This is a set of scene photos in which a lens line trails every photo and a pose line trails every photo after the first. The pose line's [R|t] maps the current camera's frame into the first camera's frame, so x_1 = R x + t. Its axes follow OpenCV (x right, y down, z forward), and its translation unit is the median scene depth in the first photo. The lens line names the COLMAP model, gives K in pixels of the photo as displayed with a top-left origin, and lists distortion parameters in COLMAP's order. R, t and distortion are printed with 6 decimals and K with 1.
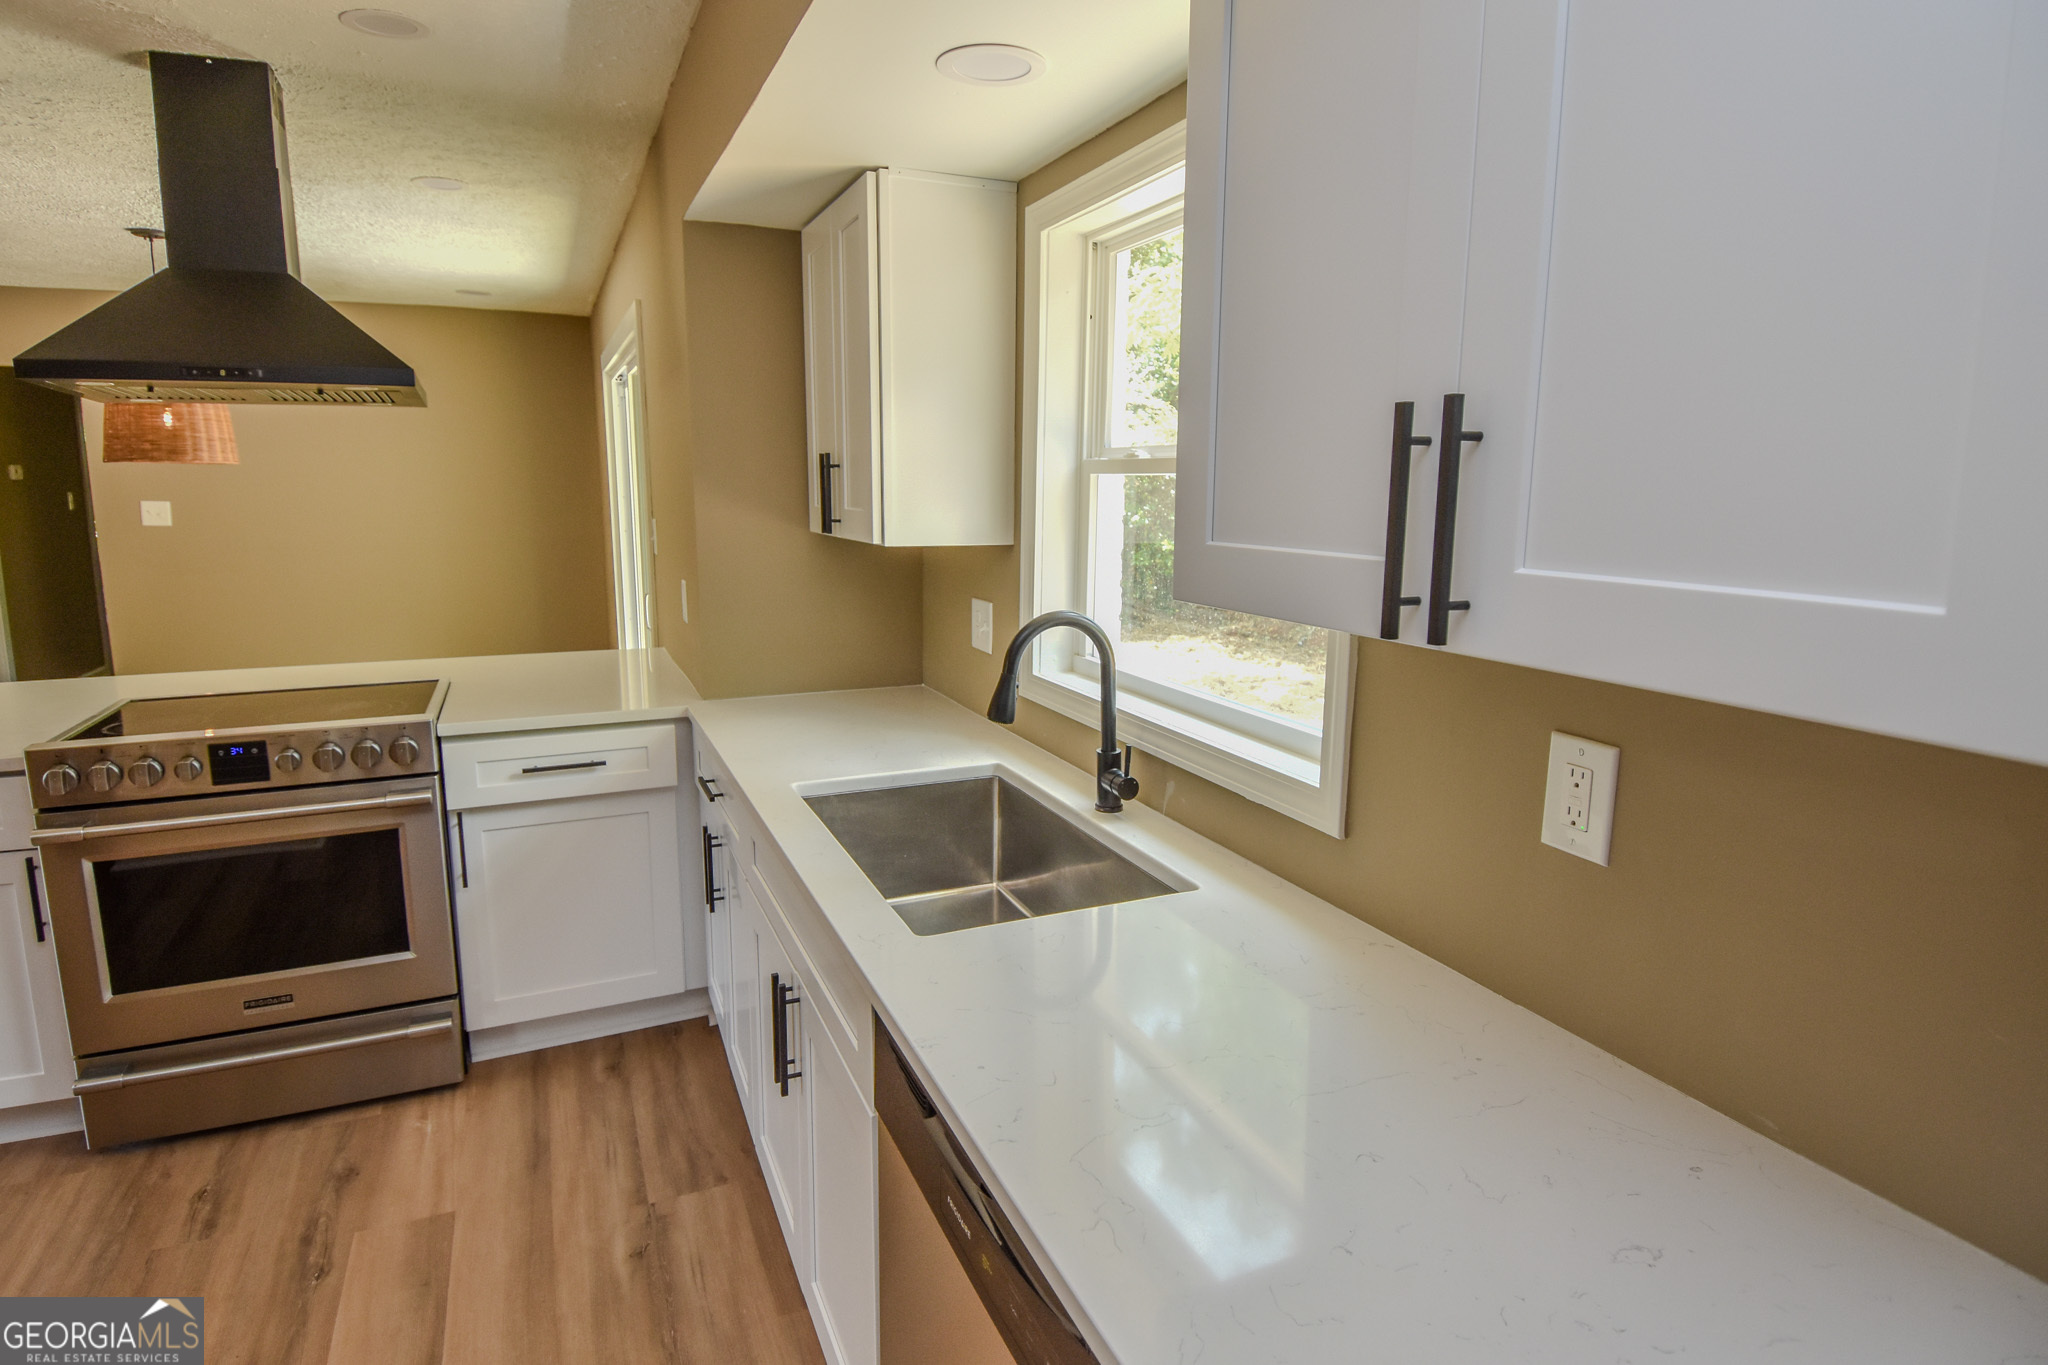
lens RADIAL K [[1111.6, 0, 1026.2], [0, 1111.6, 662.0], [0, 0, 1]] dist [0.050694, -0.057167]
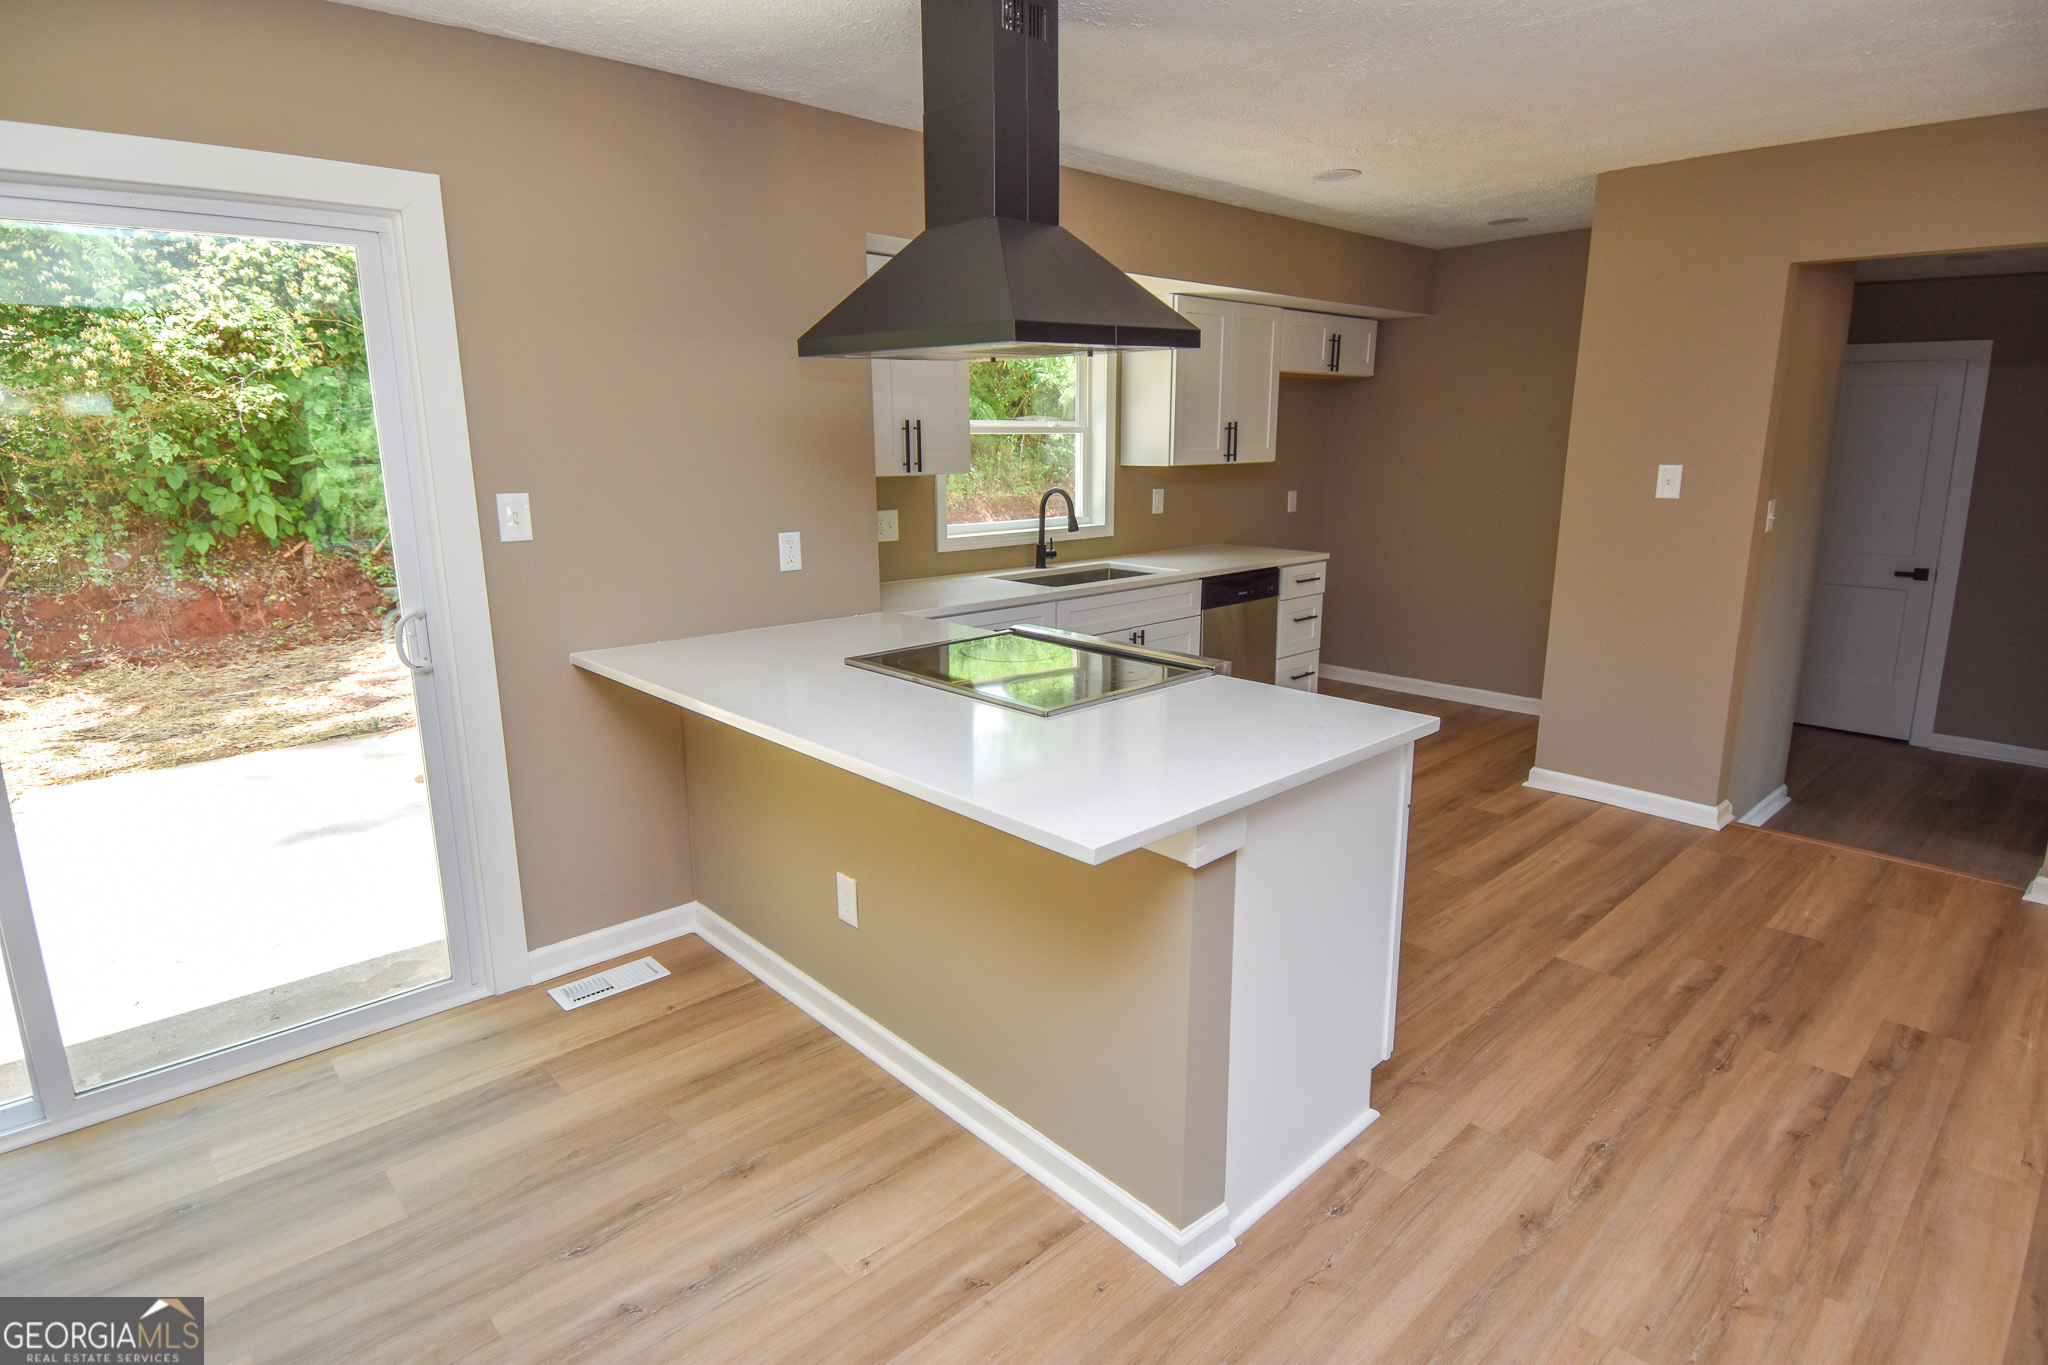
lens RADIAL K [[1068.0, 0, 1022.2], [0, 1068.0, 664.9], [0, 0, 1]] dist [0.045915, -0.051590]
pose [[-0.330635, -0.203468, 0.921564, -1.792837], [0.153219, 0.951956, 0.265149, -0.251322], [-0.931238, 0.228869, -0.283575, 1.456106]]
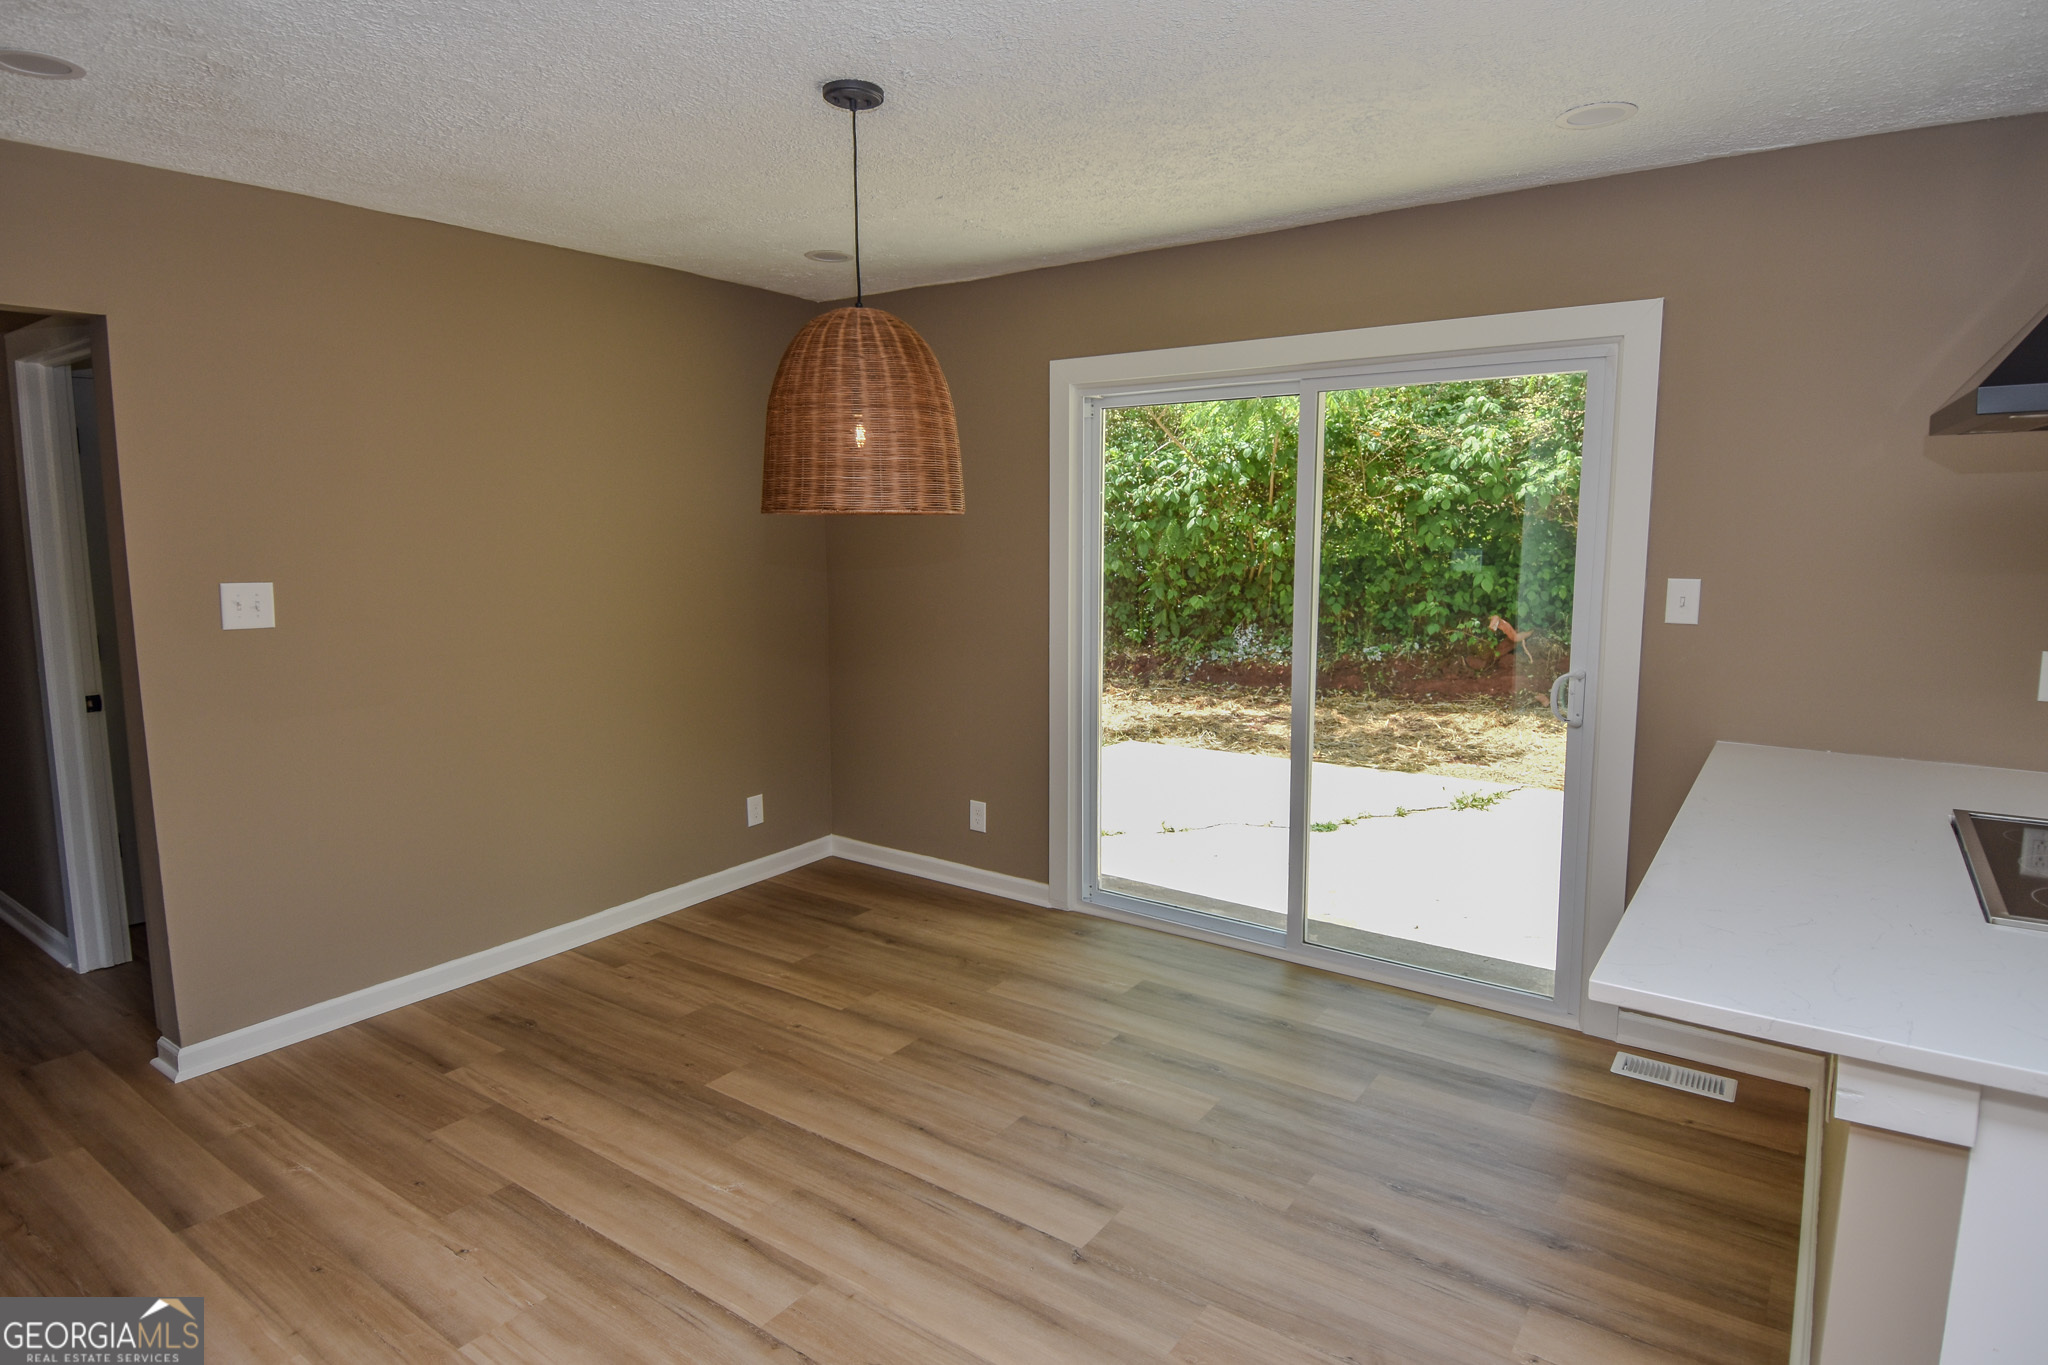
lens RADIAL K [[1135.9, 0, 1018.6], [0, 1135.9, 665.5], [0, 0, 1]] dist [0.050515, -0.063247]
pose [[0.860369, -0.077762, 0.503704, -1.817545], [0.093069, 0.995646, -0.005262, -0.170575], [-0.501102, 0.051406, 0.863860, 0.865126]]
